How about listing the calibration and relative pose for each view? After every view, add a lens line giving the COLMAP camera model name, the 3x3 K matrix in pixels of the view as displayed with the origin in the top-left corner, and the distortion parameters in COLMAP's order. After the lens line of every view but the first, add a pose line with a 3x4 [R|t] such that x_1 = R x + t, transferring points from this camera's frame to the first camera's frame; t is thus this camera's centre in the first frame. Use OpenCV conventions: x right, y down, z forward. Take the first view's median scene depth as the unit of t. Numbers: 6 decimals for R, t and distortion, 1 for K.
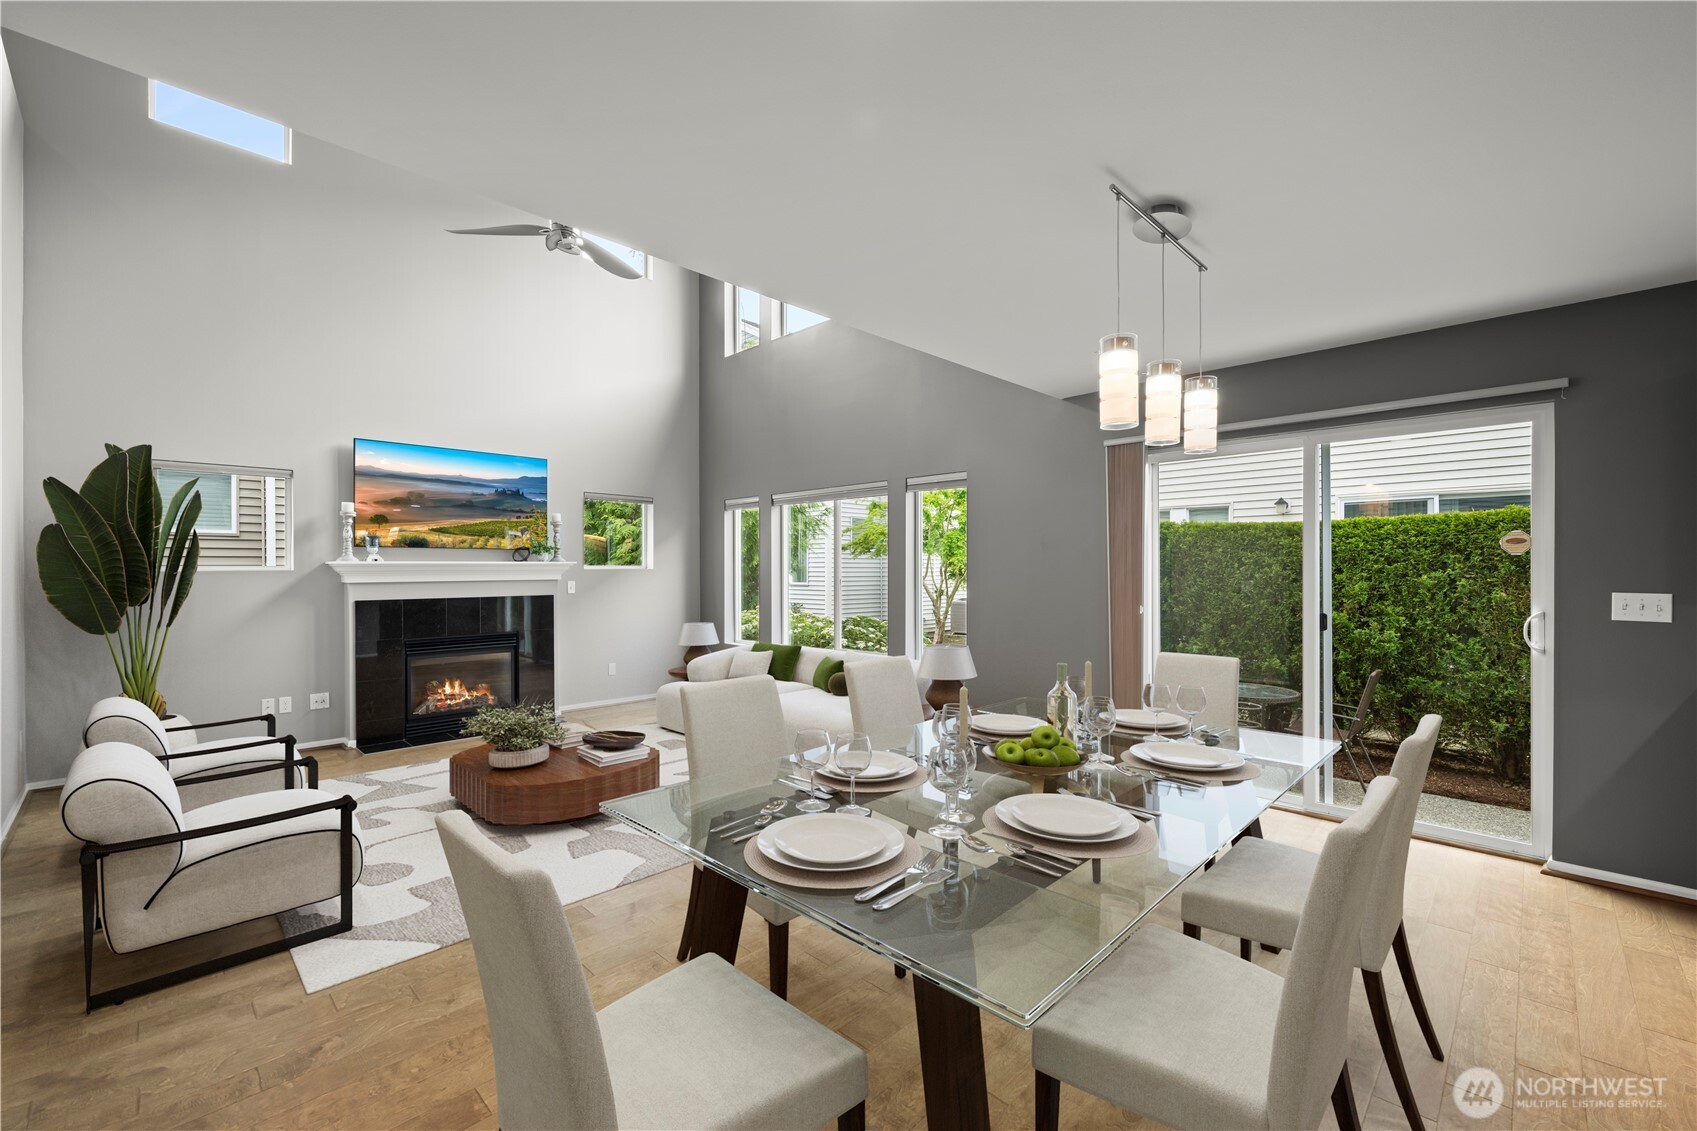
lens RADIAL K [[732.2, 0, 849.4], [0, 732.2, 567.4], [0, 0, 1]] dist [0.001029, -0.000026]
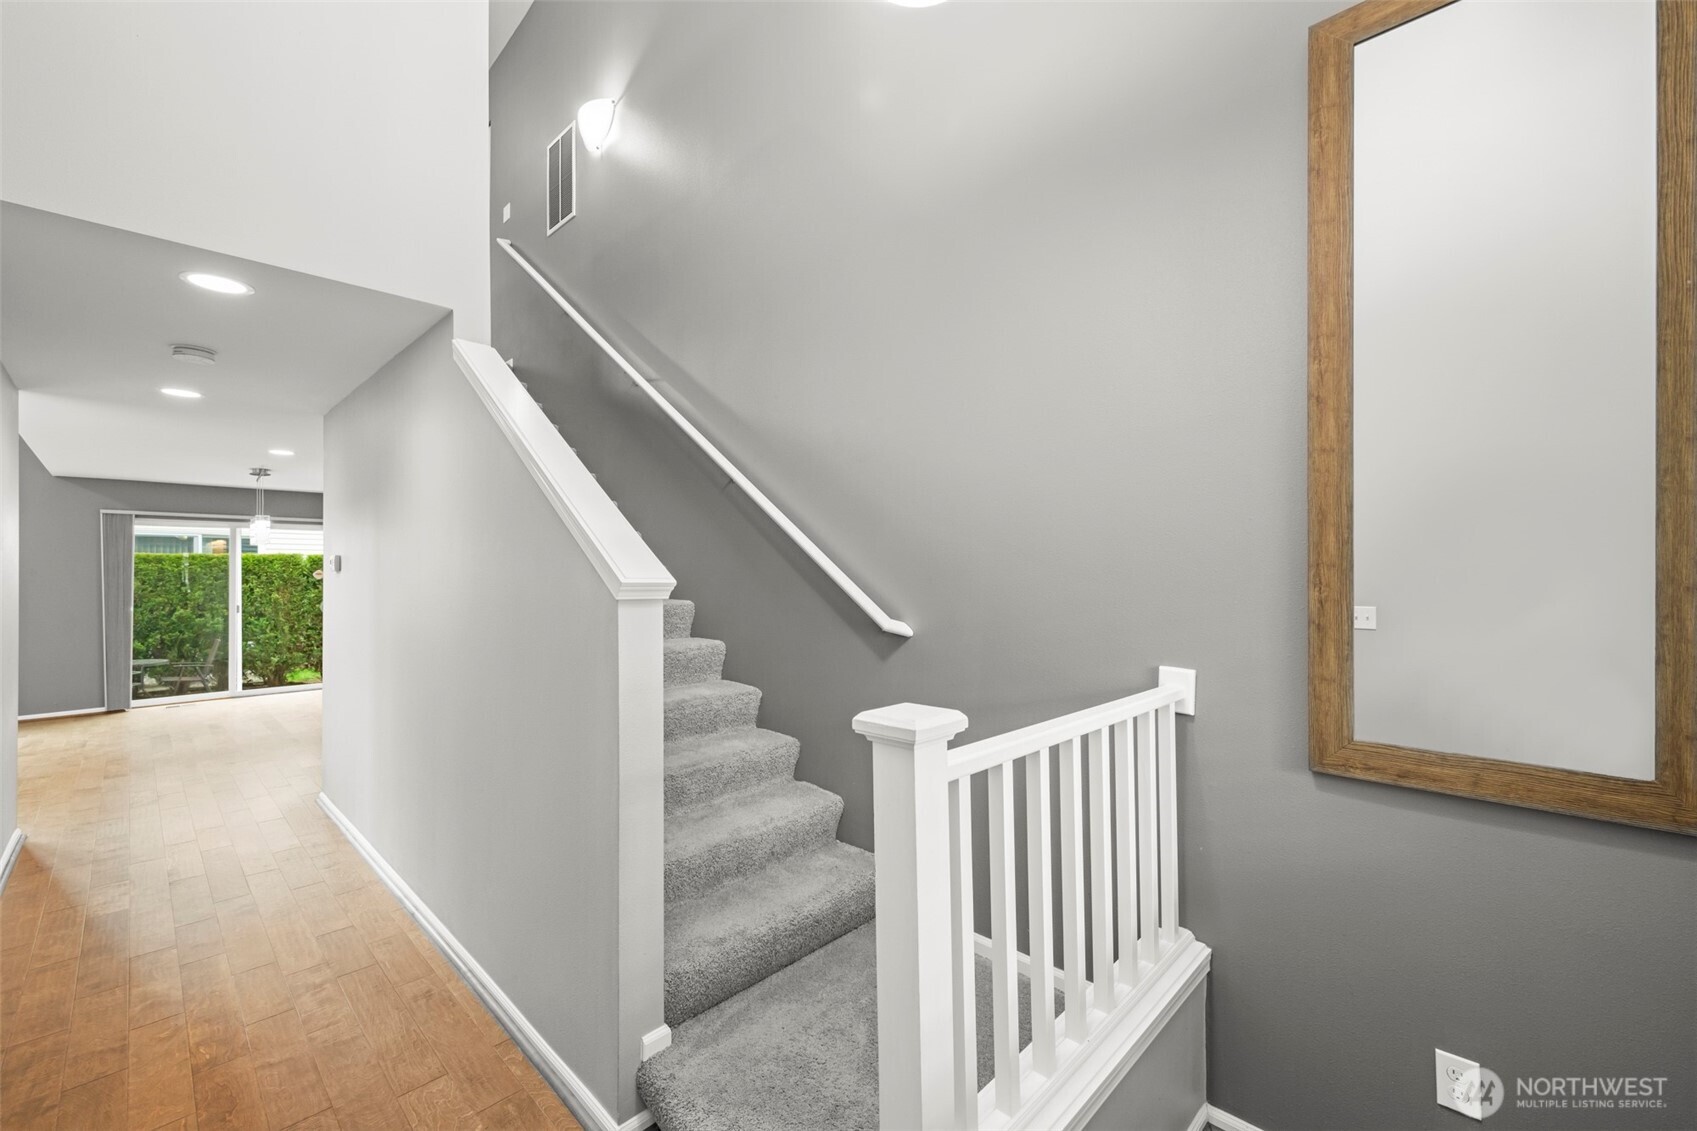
lens RADIAL K [[732.2, 0, 849.0], [0, 732.2, 569.7], [0, 0, 1]] dist [0.001029, -0.000026]
pose [[0.031869, 0.005523, 0.999477, -1.066551], [0.002134, 0.999982, -0.005594, -0.019504], [-0.999490, 0.002312, 0.031857, -0.642176]]
